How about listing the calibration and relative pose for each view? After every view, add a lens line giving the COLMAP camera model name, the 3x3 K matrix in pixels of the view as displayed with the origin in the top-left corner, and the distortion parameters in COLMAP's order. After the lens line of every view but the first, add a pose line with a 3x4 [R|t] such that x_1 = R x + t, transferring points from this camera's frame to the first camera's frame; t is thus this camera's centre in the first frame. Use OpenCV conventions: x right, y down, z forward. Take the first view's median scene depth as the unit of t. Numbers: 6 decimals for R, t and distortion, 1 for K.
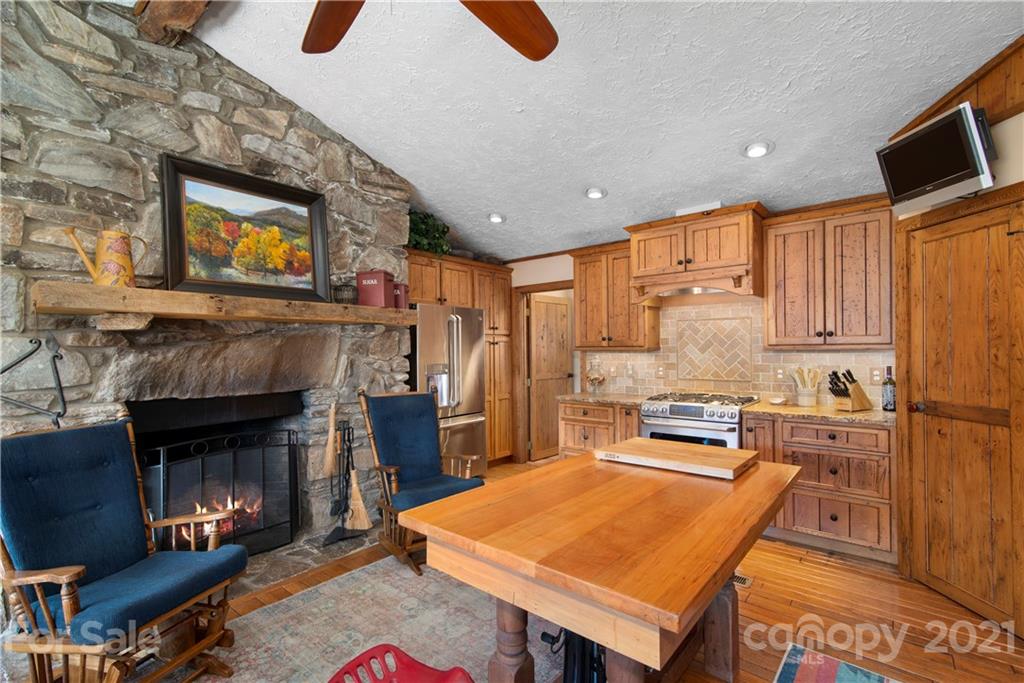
lens RADIAL K [[459.9, 0, 514.1], [0, 459.9, 347.7], [0, 0, 1]] dist [0.003552, 0.000362]
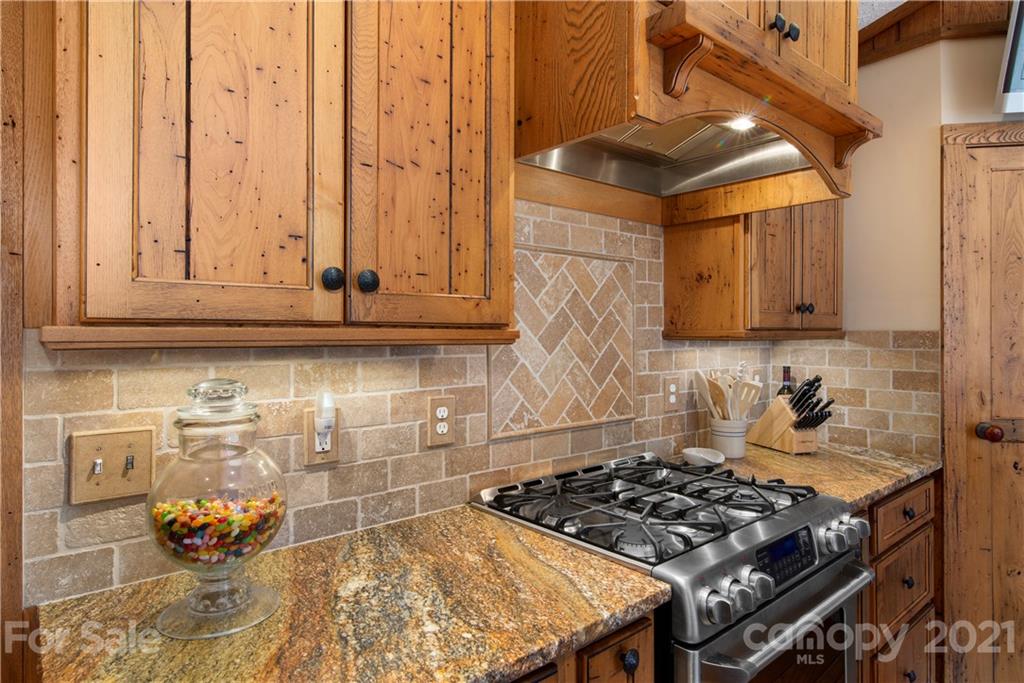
lens RADIAL K [[581.9, 0, 513.3], [0, 581.9, 336.1], [0, 0, 1]] dist [-0.001078, -0.000158]
pose [[0.179283, 0.009827, 0.983748, -0.011579], [-0.000639, 0.999951, -0.009872, 0.006624], [-0.983797, 0.001141, 0.179281, 1.180886]]
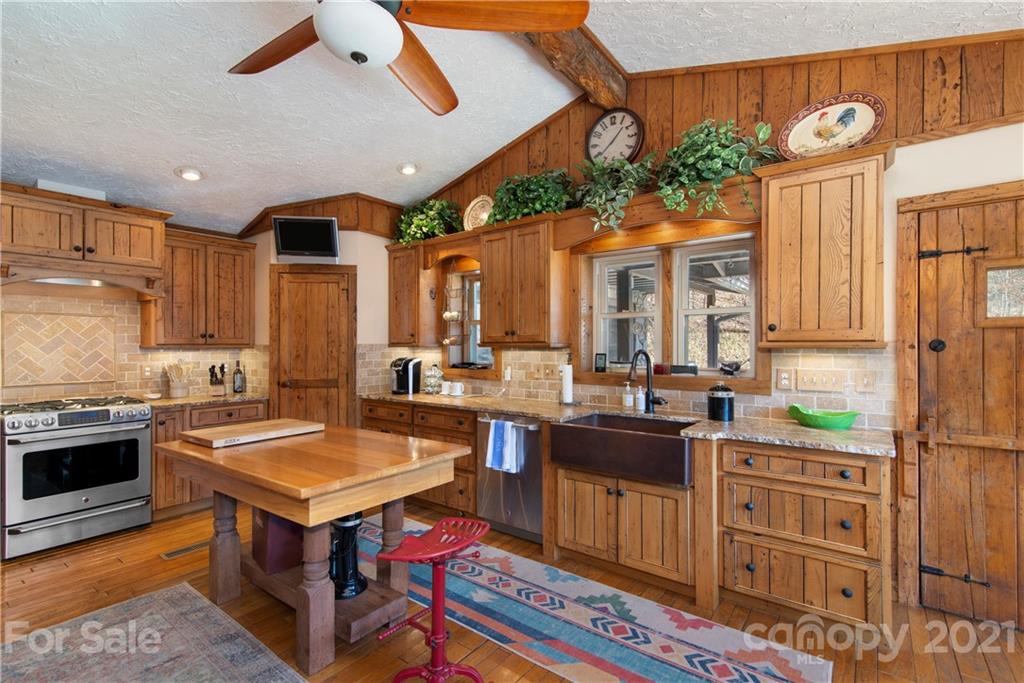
lens RADIAL K [[459.9, 0, 513.6], [0, 459.9, 344.6], [0, 0, 1]] dist [0.003552, 0.000362]
pose [[-0.048813, 0.013269, 0.998720, -0.597889], [0.001869, 0.999911, -0.013193, 0.011037], [-0.998806, 0.001223, -0.048834, 0.229710]]
